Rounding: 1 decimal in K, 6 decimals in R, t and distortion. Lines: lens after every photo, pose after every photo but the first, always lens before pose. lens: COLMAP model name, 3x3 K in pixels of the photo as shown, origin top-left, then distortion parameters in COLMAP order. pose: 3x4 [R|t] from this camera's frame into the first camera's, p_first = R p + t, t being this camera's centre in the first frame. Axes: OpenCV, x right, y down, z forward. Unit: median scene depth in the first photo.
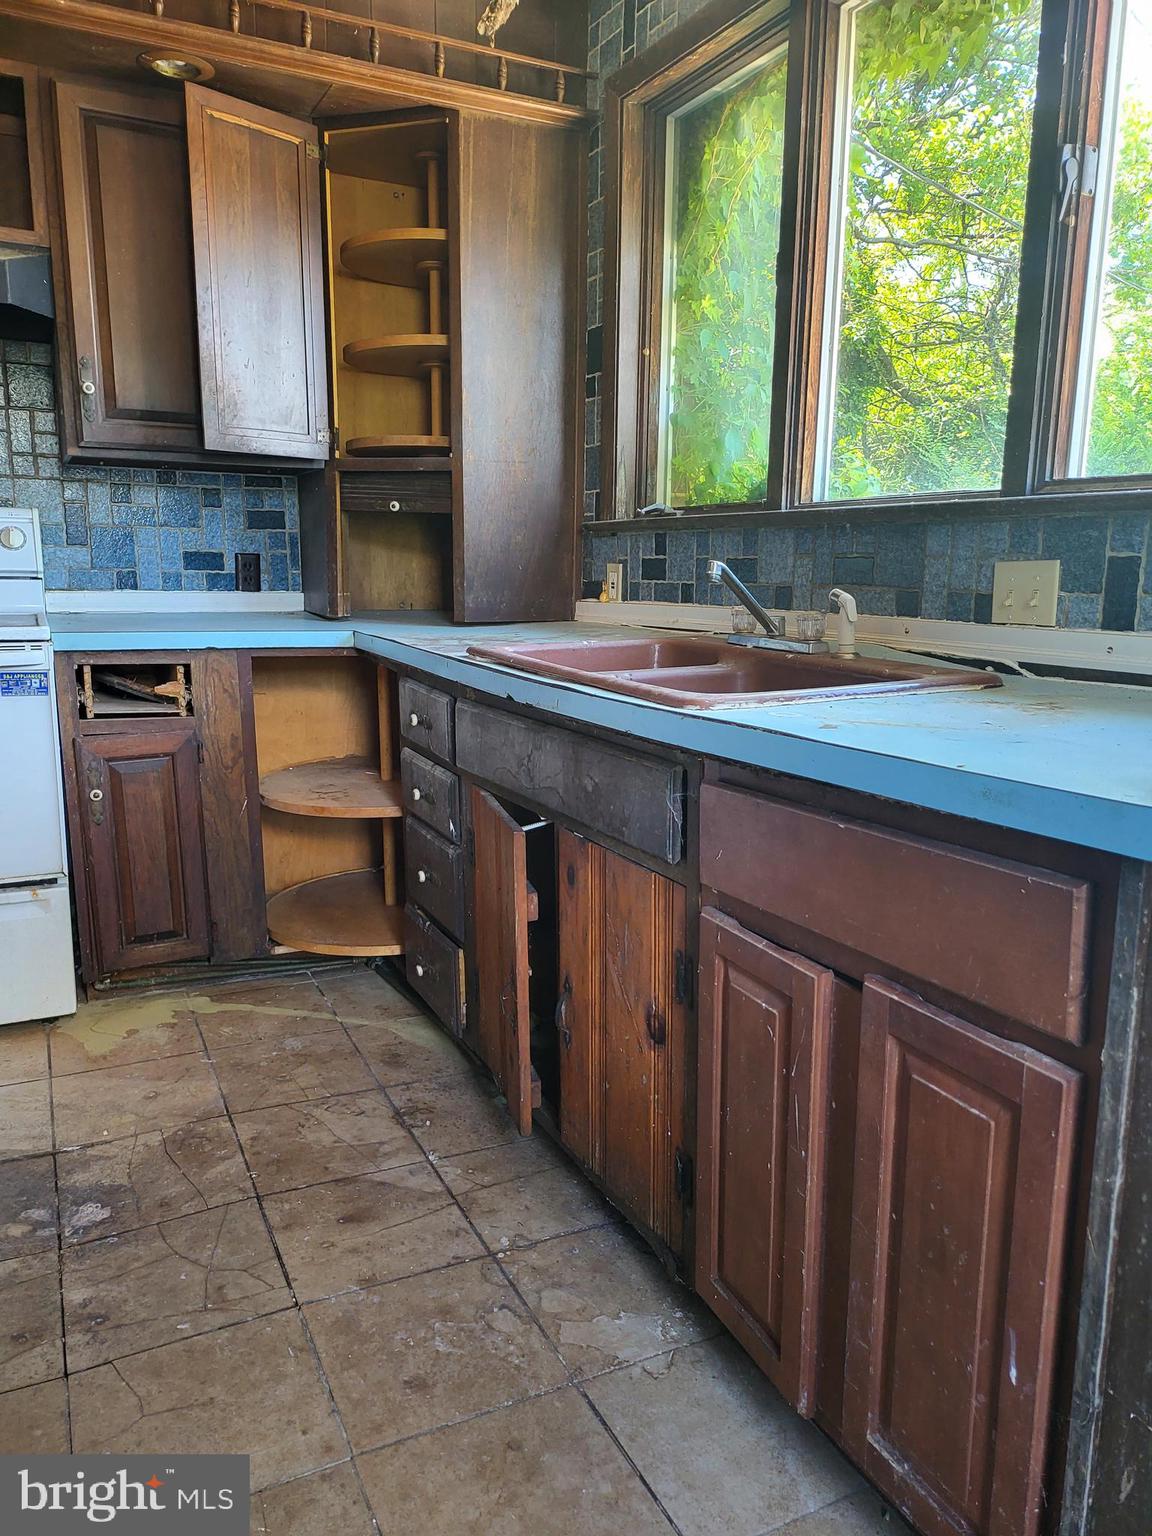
lens RADIAL K [[1090.6, 0, 577.9], [0, 1090.6, 770.5], [0, 0, 1]] dist [0.055857, -0.042685]
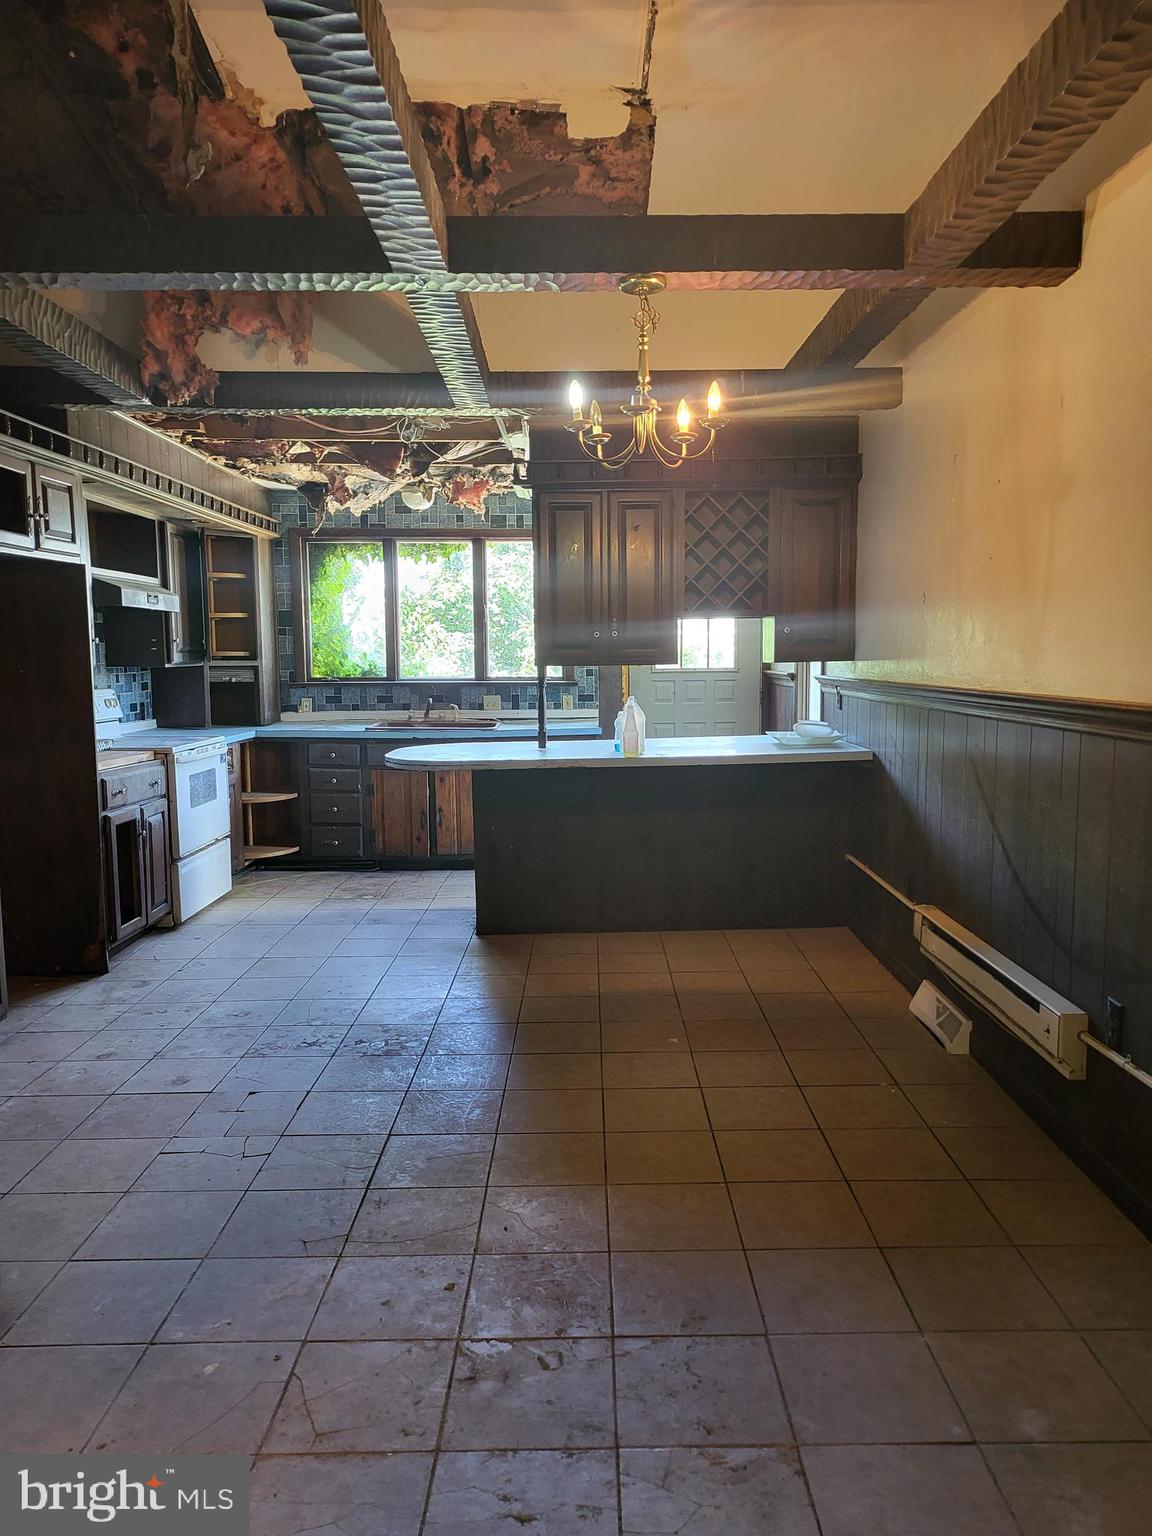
lens RADIAL K [[1090.6, 0, 575.4], [0, 1090.6, 759.9], [0, 0, 1]] dist [0.055857, -0.042685]
pose [[0.441414, -0.106845, 0.890919, -2.191680], [0.178655, 0.983472, 0.029428, -0.004067], [-0.879338, 0.146177, 0.453207, -0.800508]]
